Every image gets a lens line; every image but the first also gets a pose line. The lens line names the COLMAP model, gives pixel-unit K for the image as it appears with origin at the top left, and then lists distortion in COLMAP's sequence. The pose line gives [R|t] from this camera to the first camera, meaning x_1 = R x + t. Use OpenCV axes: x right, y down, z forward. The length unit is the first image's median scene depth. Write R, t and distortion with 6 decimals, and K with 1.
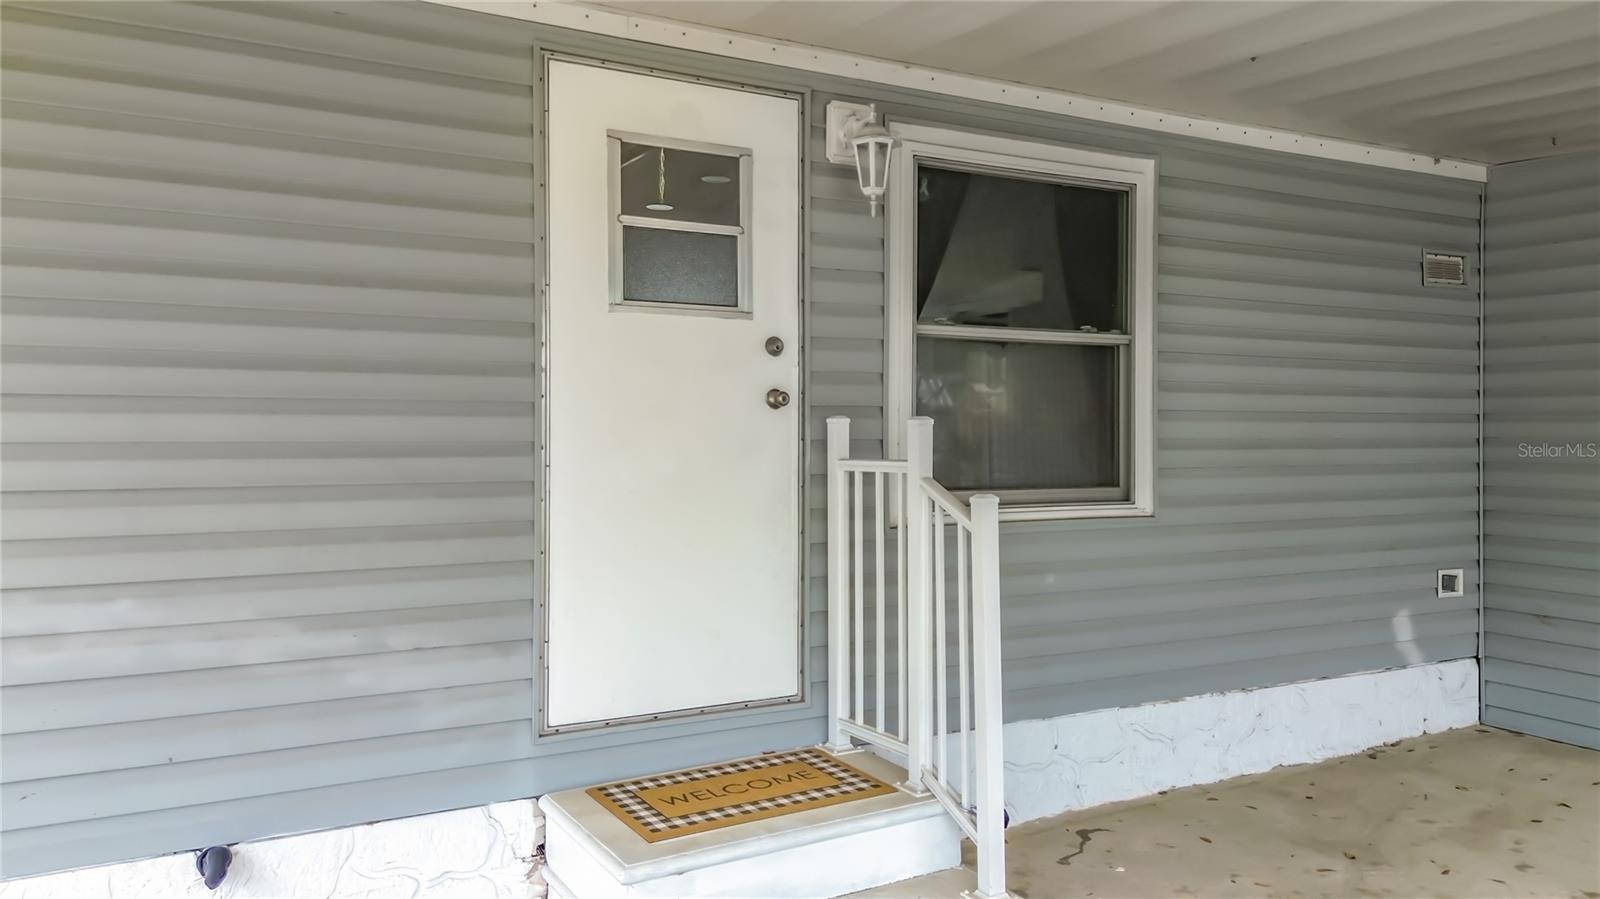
lens RADIAL K [[1156.8, 0, 808.4], [0, 1156.8, 441.6], [0, 0, 1]] dist [0.064089, -0.070241]
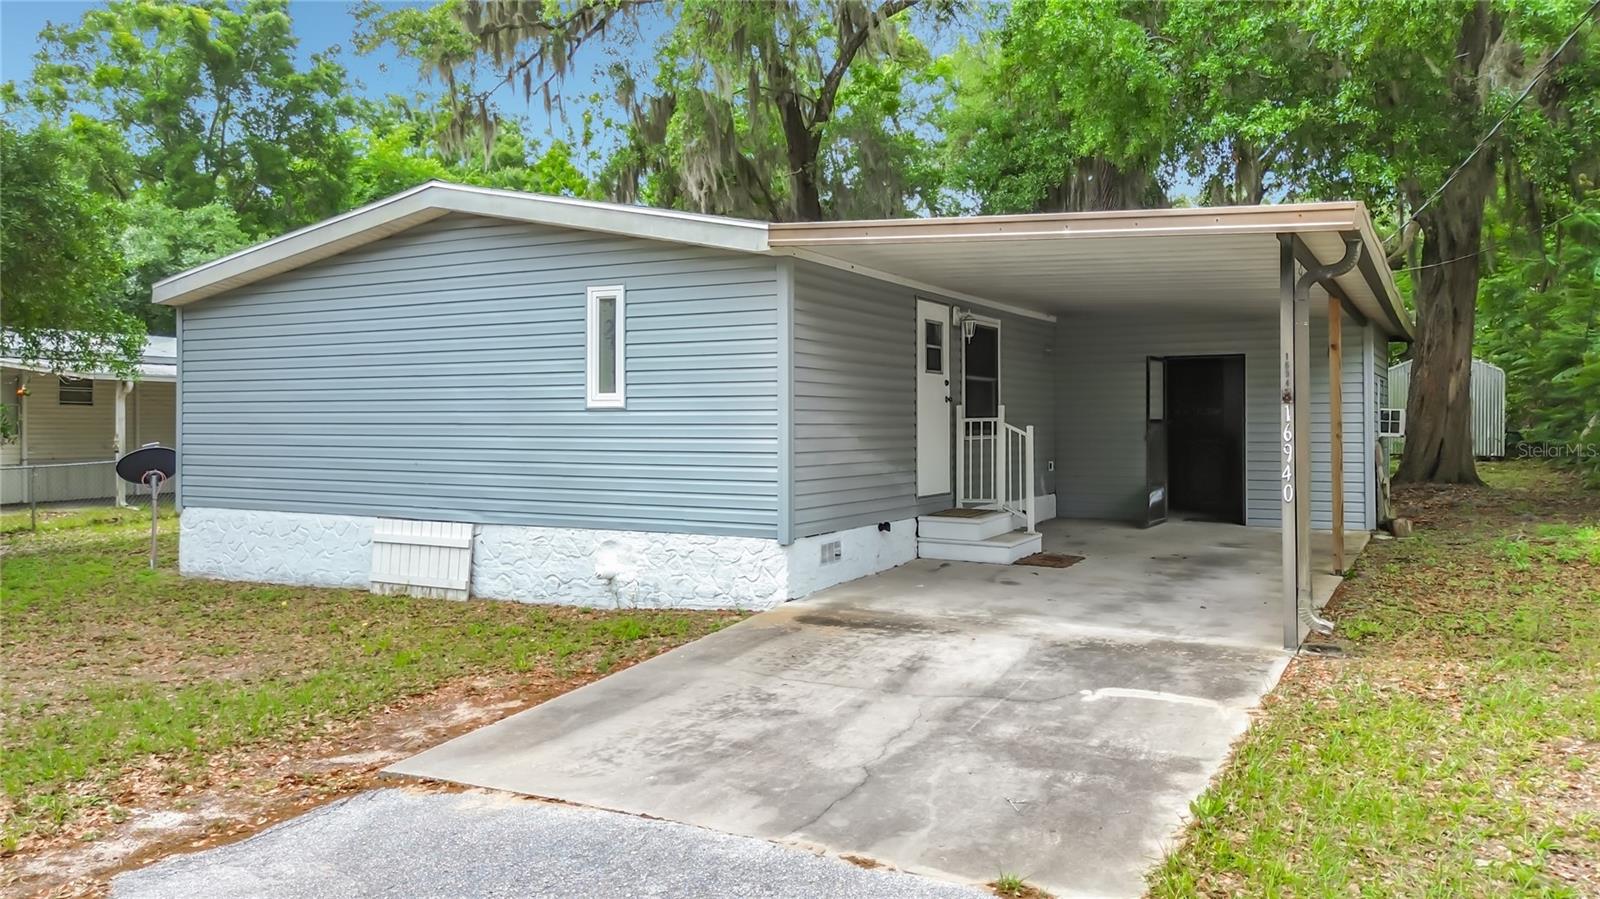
lens RADIAL K [[1156.8, 0, 795.5], [0, 1156.8, 425.7], [0, 0, 1]] dist [0.064089, -0.070241]
pose [[0.849662, -0.005316, 0.527300, -2.086400], [0.009929, 0.999933, -0.005919, 0.051101], [-0.527234, 0.010265, 0.849658, -1.514627]]
